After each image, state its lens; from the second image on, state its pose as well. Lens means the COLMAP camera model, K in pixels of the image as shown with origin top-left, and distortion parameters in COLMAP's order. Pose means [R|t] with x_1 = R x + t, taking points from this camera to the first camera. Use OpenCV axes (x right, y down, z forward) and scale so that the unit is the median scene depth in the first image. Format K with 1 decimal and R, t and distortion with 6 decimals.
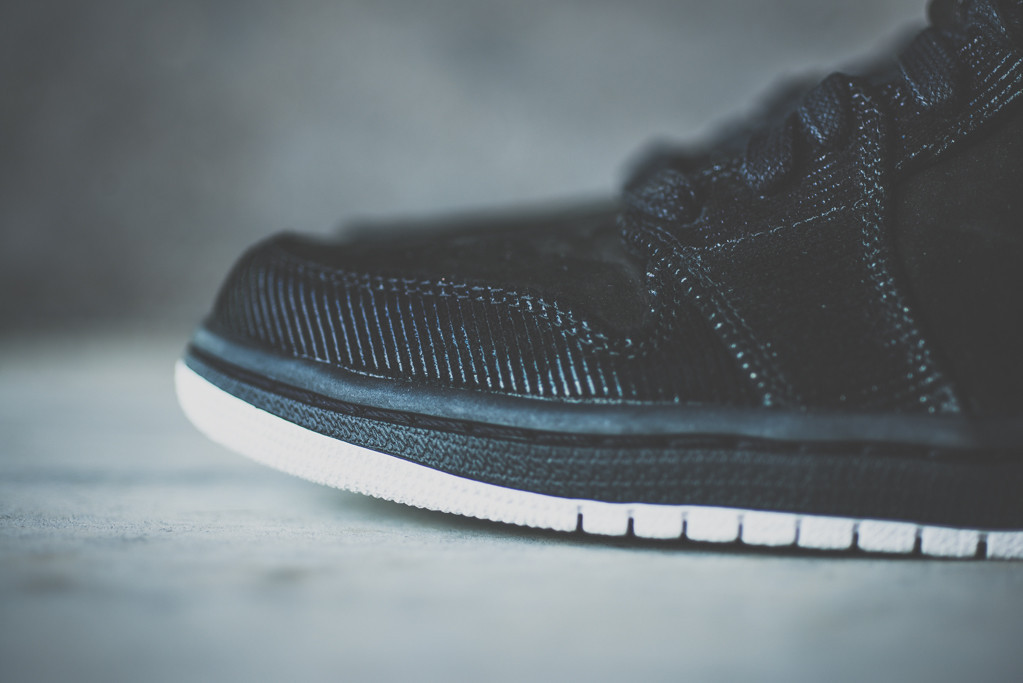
lens RADIAL K [[2245.5, 0, 511.5], [0, 2245.5, 341.5], [0, 0, 1]] dist [0.041185, 0.186243]
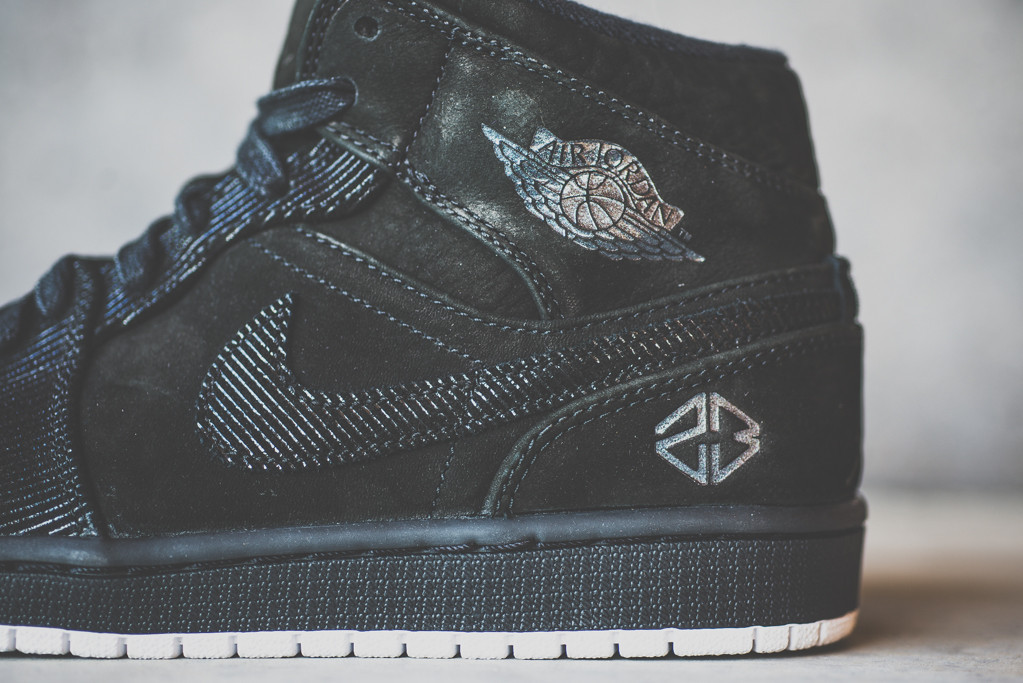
lens RADIAL K [[2245.5, 0, 511.5], [0, 2245.5, 341.5], [0, 0, 1]] dist [0.041185, 0.186243]
pose [[0.997909, -0.006818, -0.064275, 0.478337], [0.002443, 0.997688, -0.067912, 0.009389], [0.064589, 0.067613, 0.995619, -0.185513]]
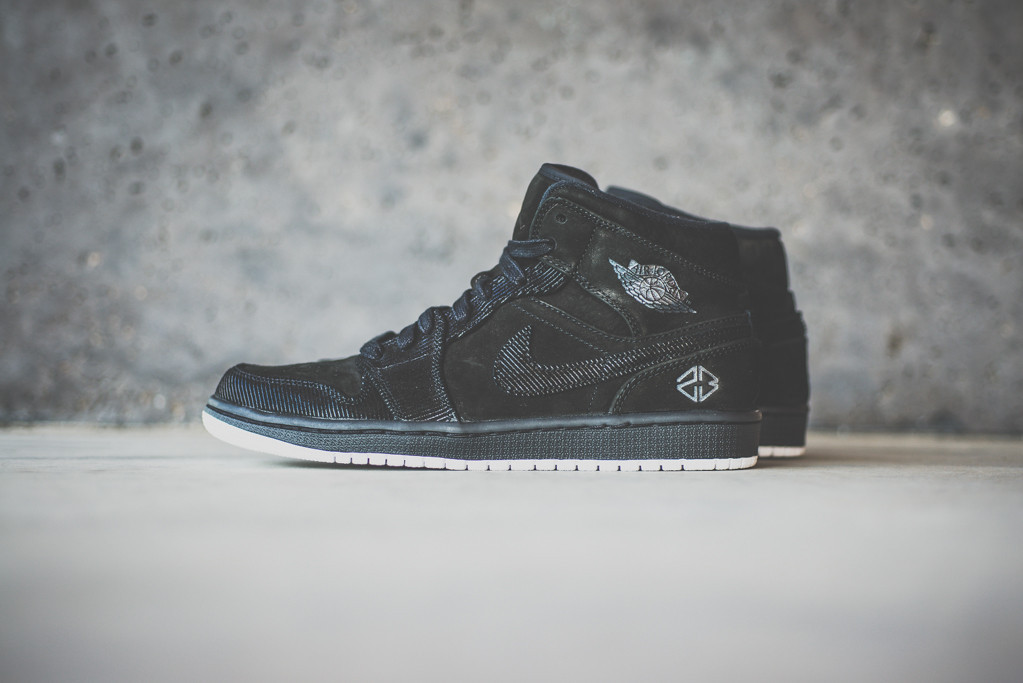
lens RADIAL K [[2245.5, 0, 511.5], [0, 2245.5, 341.5], [0, 0, 1]] dist [0.041185, 0.186243]
pose [[0.999655, -0.002891, -0.026117, 0.337974], [0.001224, 0.997974, -0.063605, 0.112142], [0.026248, 0.063551, 0.997633, -1.954226]]
